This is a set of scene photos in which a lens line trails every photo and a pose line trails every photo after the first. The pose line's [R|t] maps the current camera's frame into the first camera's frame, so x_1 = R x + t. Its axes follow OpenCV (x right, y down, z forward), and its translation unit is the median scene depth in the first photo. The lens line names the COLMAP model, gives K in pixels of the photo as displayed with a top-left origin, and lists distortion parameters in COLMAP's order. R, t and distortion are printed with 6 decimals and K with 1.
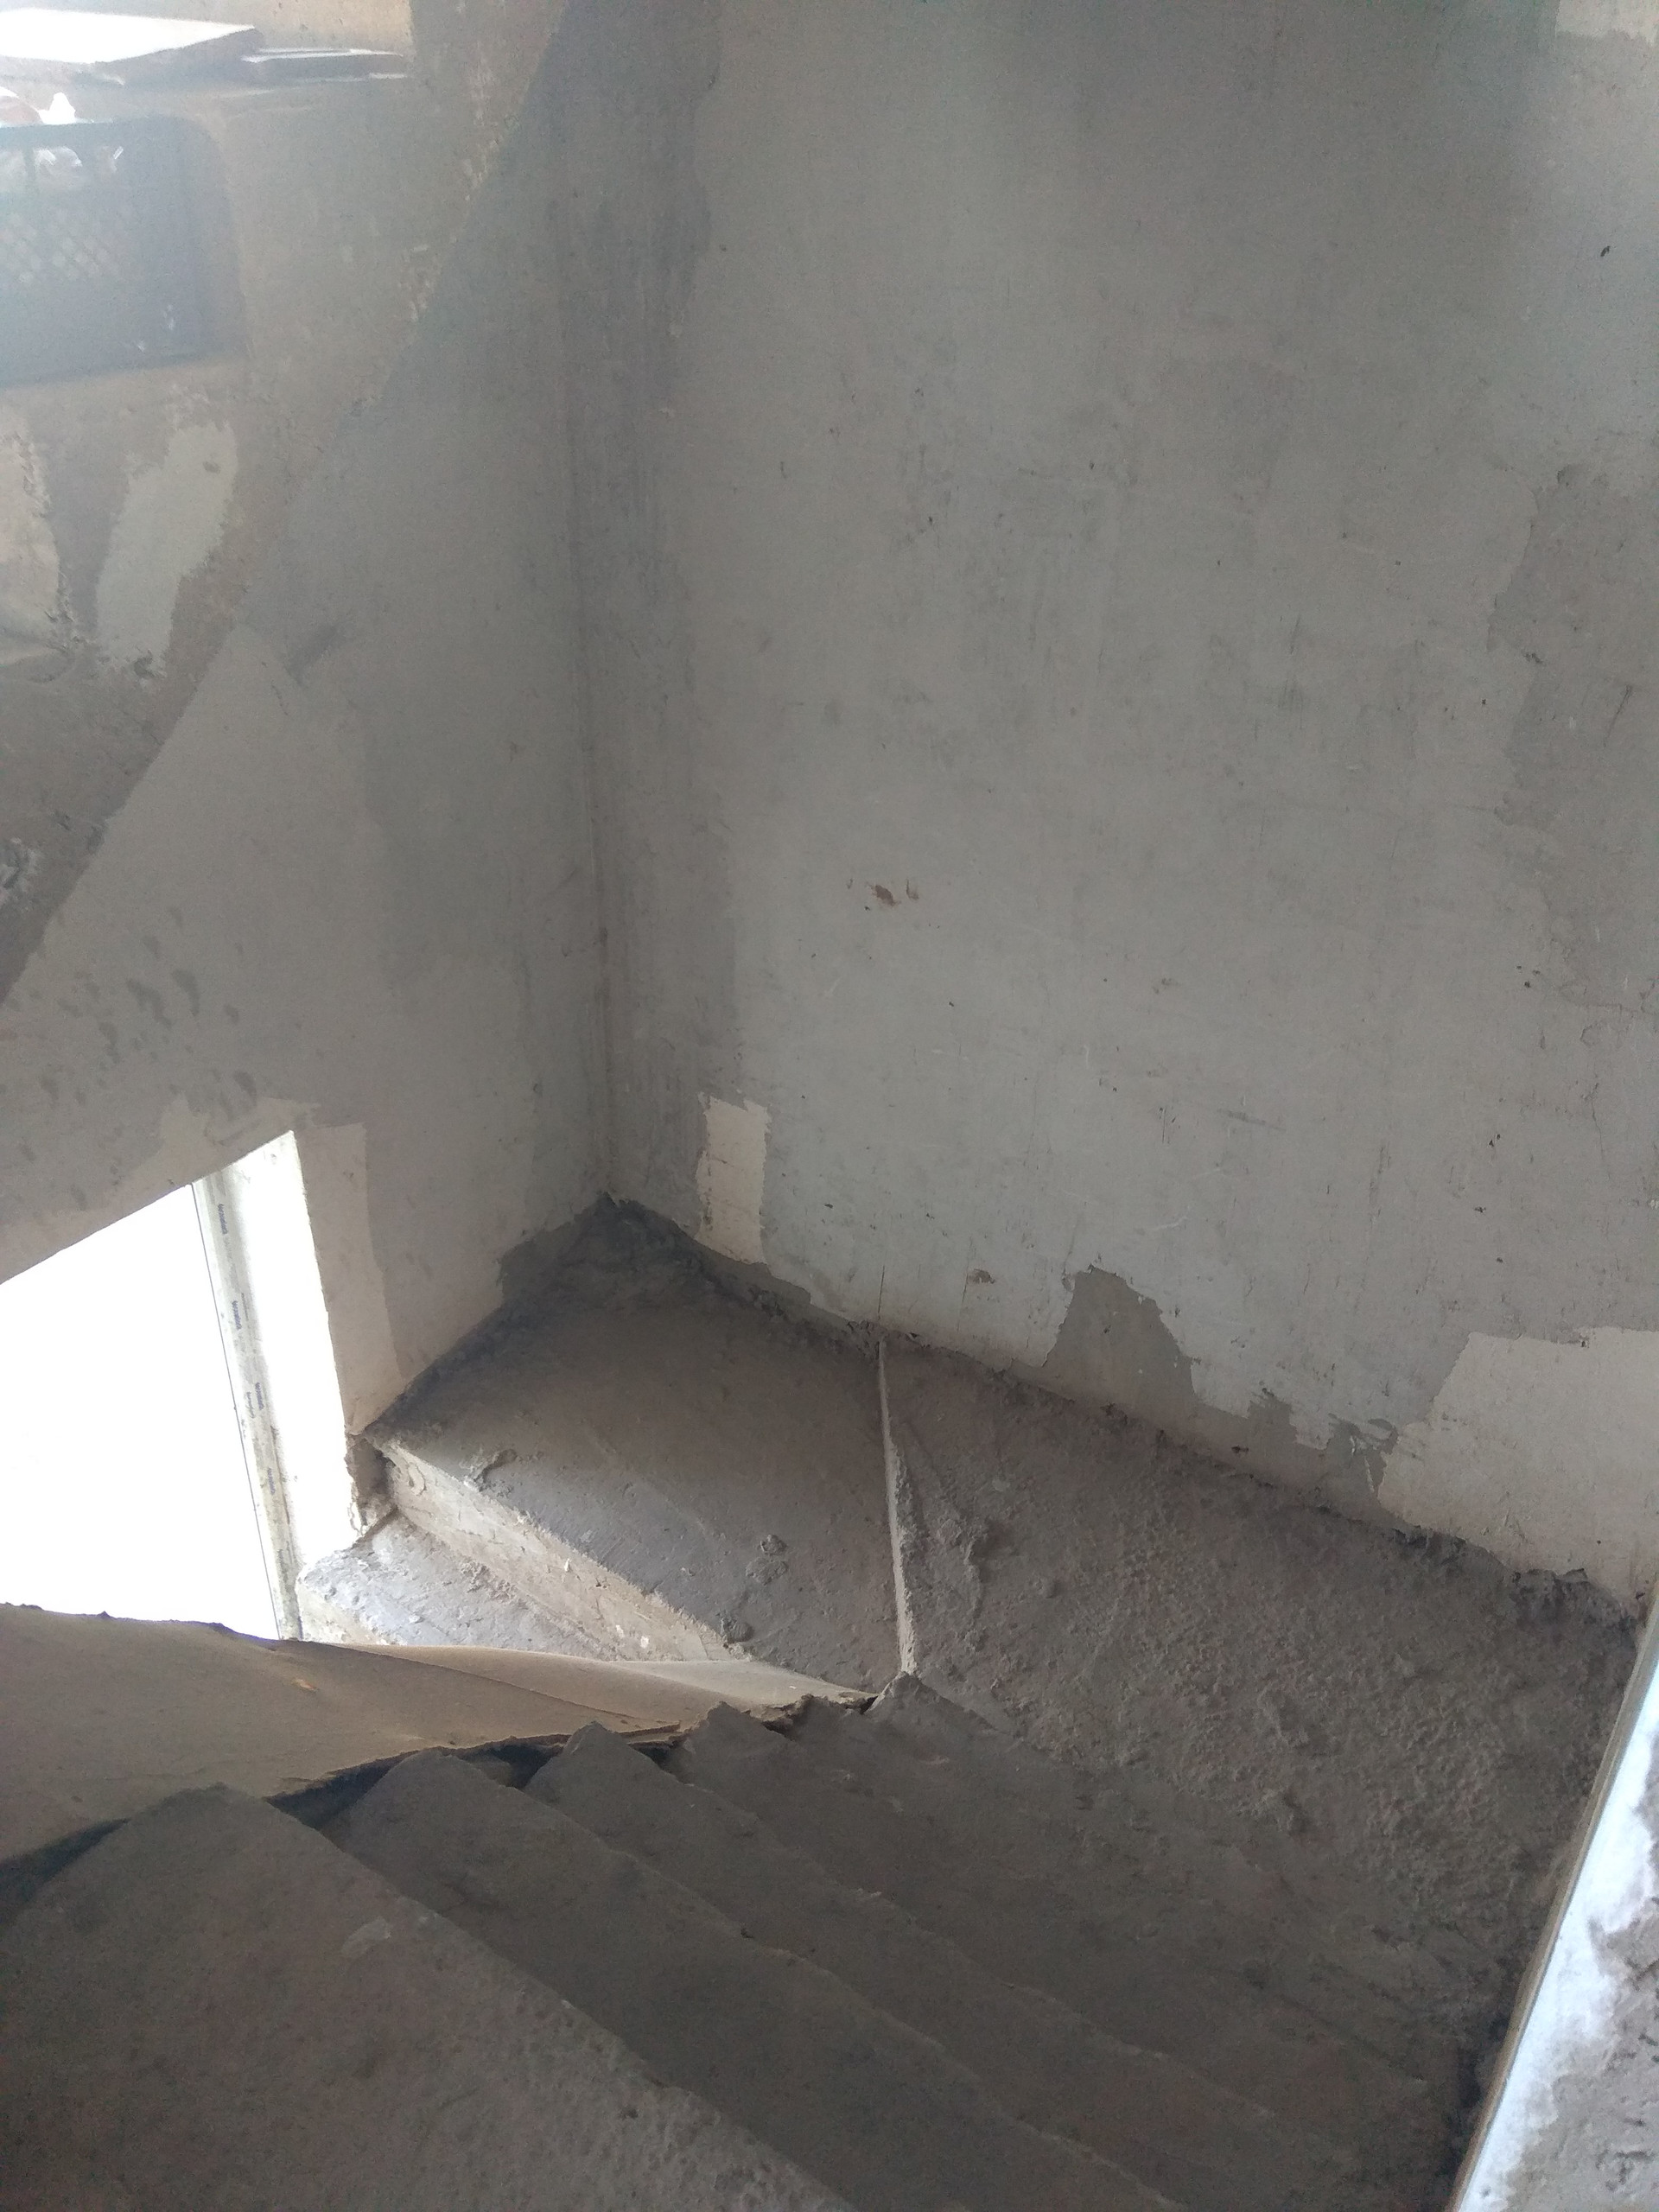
lens RADIAL K [[1694.3, 0, 839.6], [0, 1694.3, 1100.8], [0, 0, 1]] dist [0.024001, -0.021523]
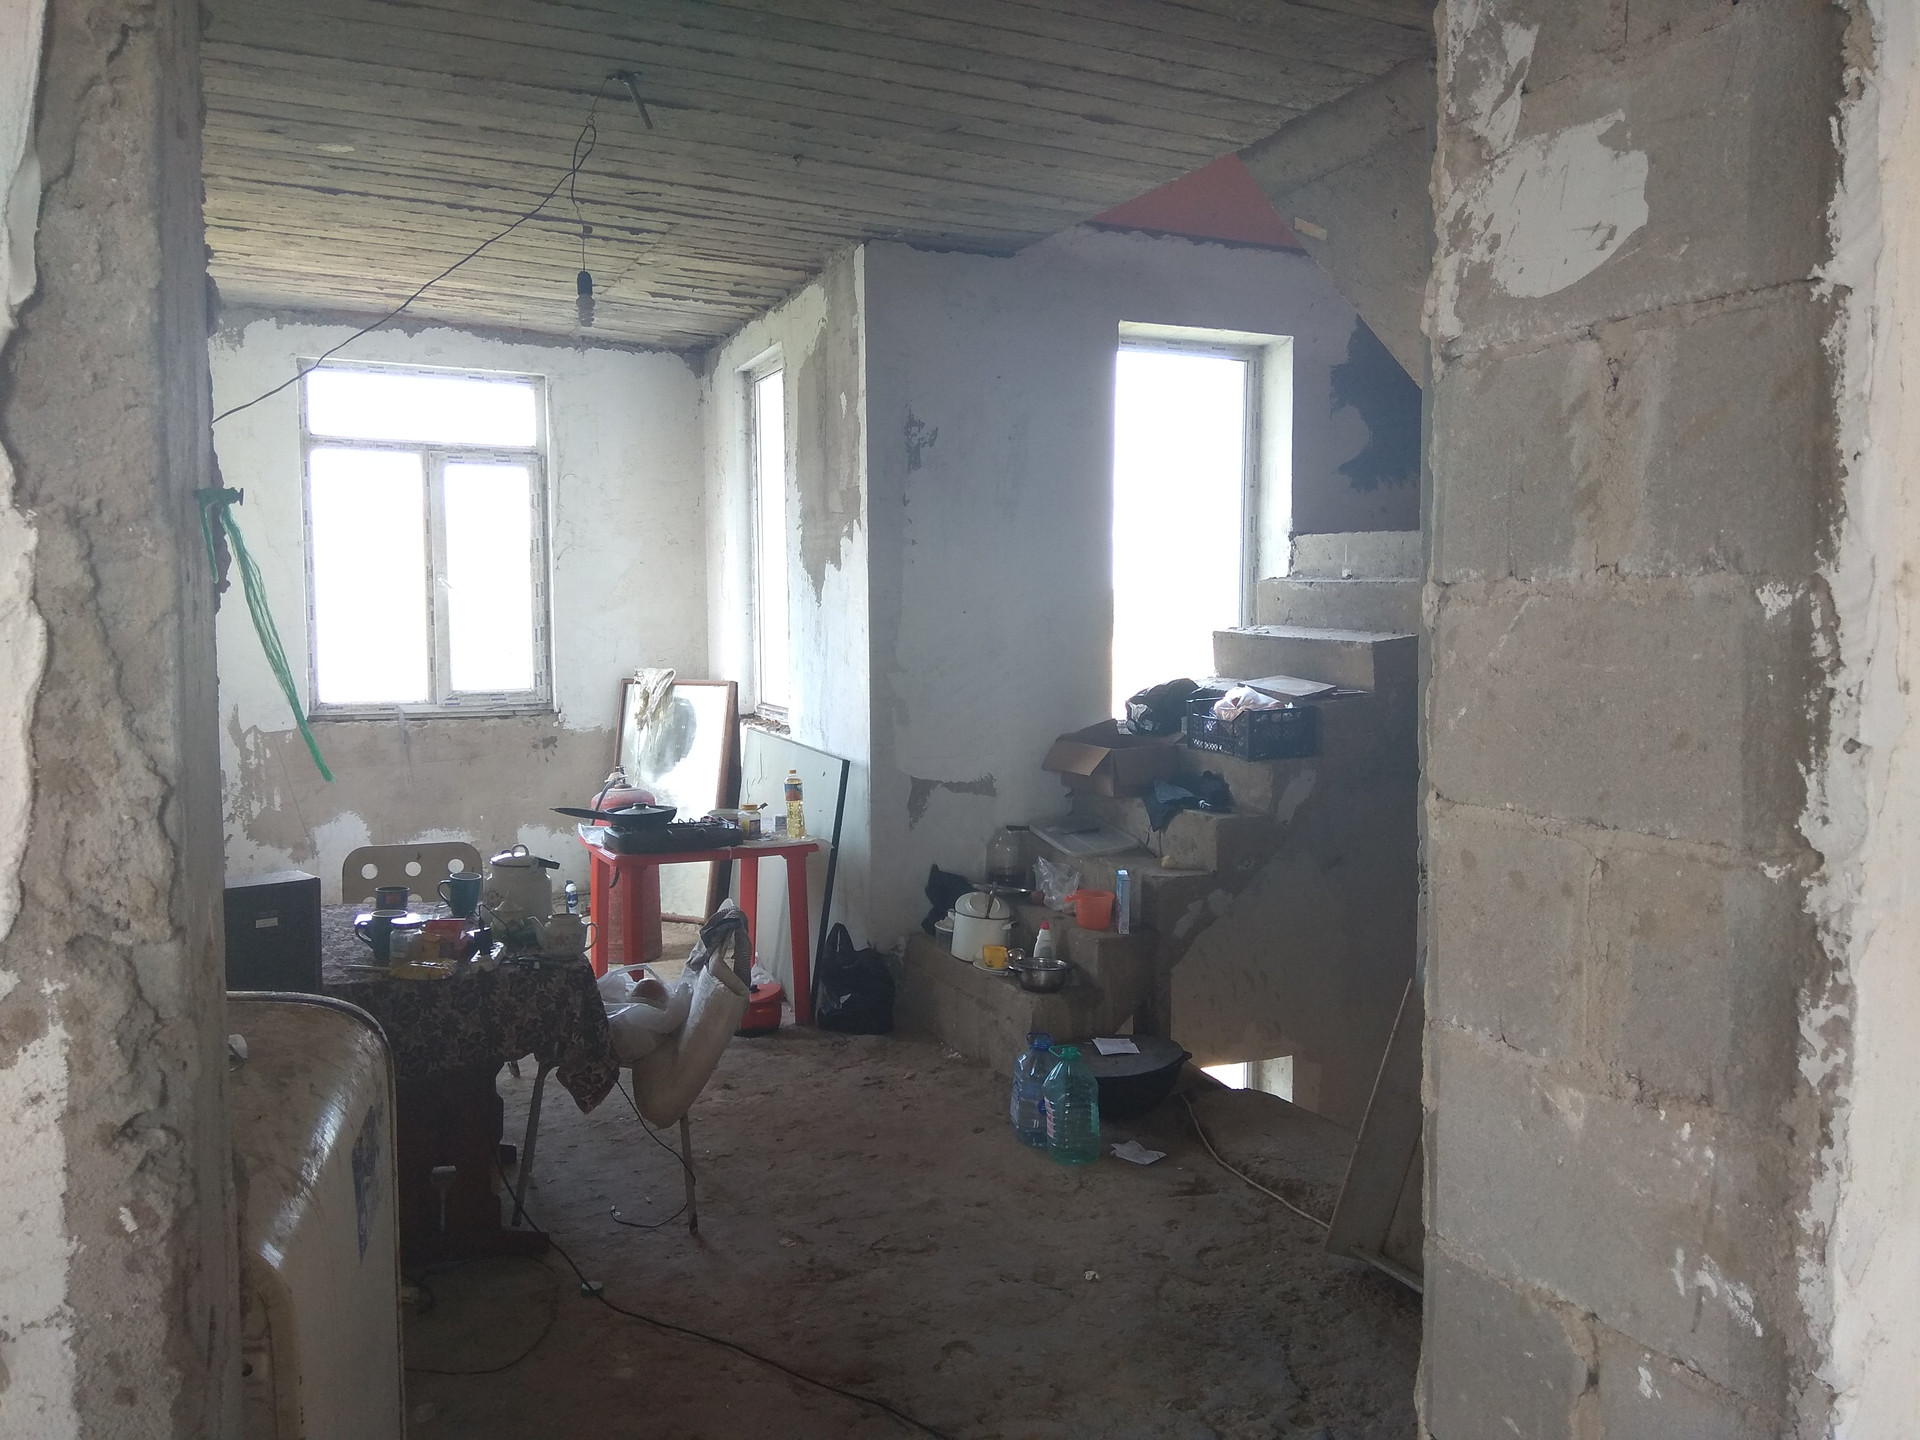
lens RADIAL K [[1470.6, 0, 964.9], [0, 1470.6, 724.3], [0, 0, 1]] dist [0.024001, -0.021523]
pose [[0.848597, 0.022220, -0.528573, 0.765448], [-0.248036, 0.899213, -0.360409, 0.947291], [0.467291, 0.436947, 0.768581, -2.080587]]
